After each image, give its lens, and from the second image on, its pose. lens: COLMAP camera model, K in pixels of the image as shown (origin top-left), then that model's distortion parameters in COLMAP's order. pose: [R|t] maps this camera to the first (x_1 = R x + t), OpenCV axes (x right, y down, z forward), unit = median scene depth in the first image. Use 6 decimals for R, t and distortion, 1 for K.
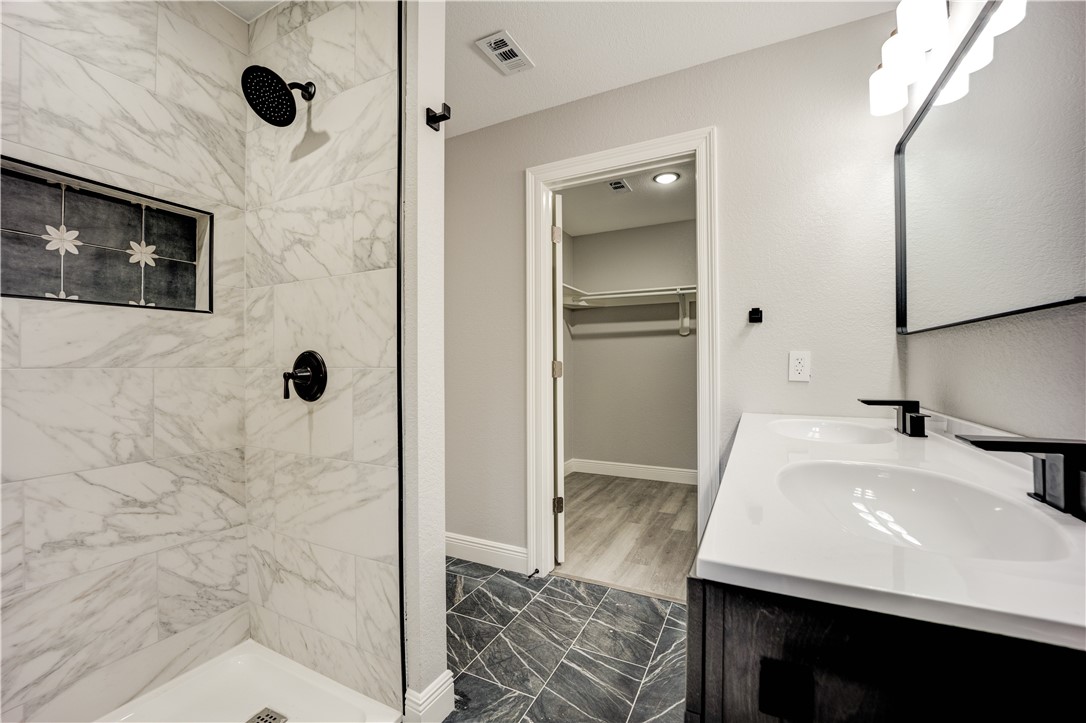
lens RADIAL K [[438.5, 0, 546.6], [0, 438.5, 363.2], [0, 0, 1]] dist [-0.020654, 0.000259]
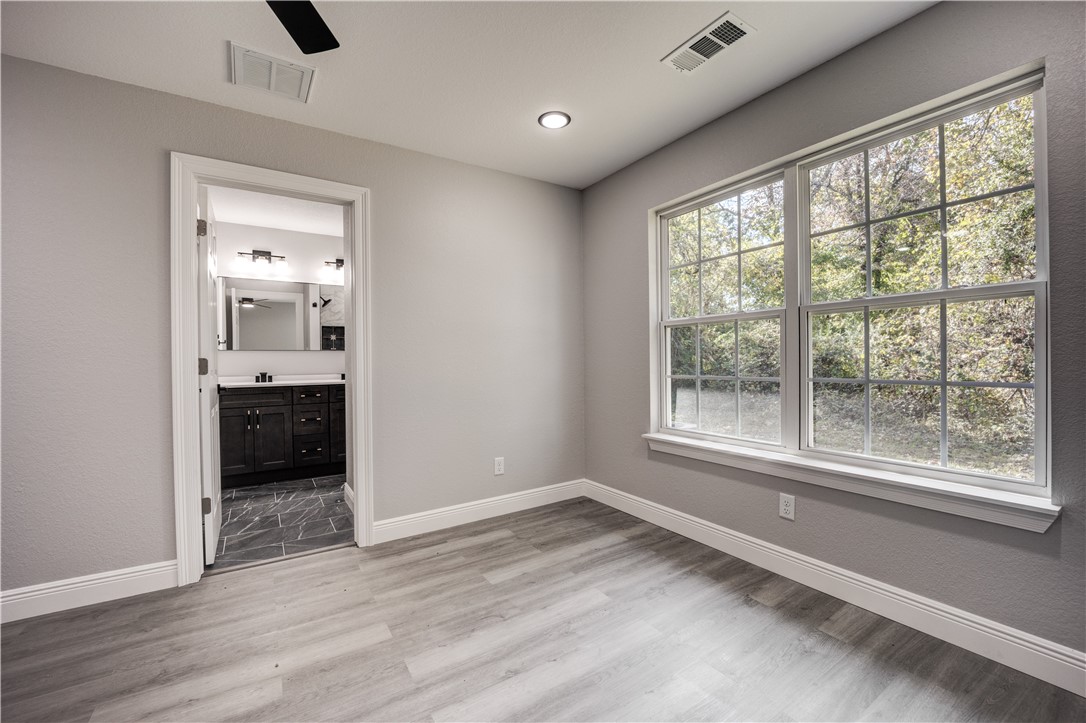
lens RADIAL K [[438.5, 0, 542.0], [0, 438.5, 362.3], [0, 0, 1]] dist [-0.020654, 0.000259]
pose [[-0.858623, 0.008684, 0.512535, -1.793907], [0.009188, 0.999957, -0.001552, 0.035118], [-0.512526, 0.003377, -0.858665, 1.877810]]
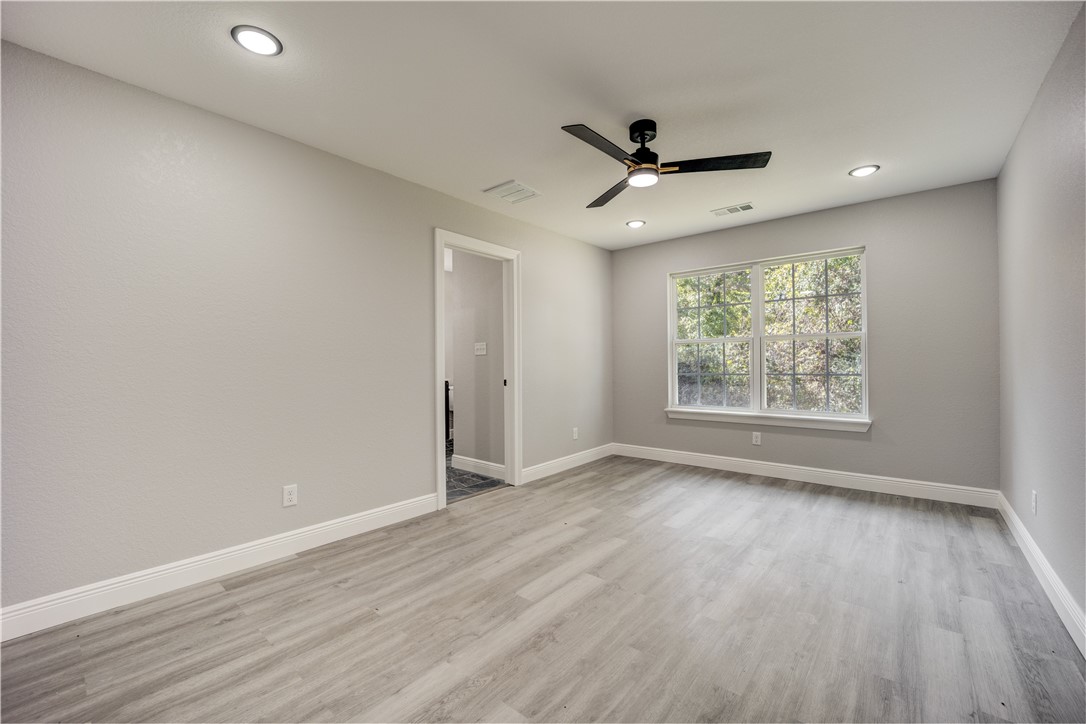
lens RADIAL K [[438.5, 0, 542.1], [0, 438.5, 362.3], [0, 0, 1]] dist [-0.020654, 0.000259]
pose [[-0.970550, 0.011983, 0.240603, -1.191191], [0.009632, 0.999894, -0.010945, 0.040665], [-0.240709, -0.008305, -0.970562, 3.091521]]
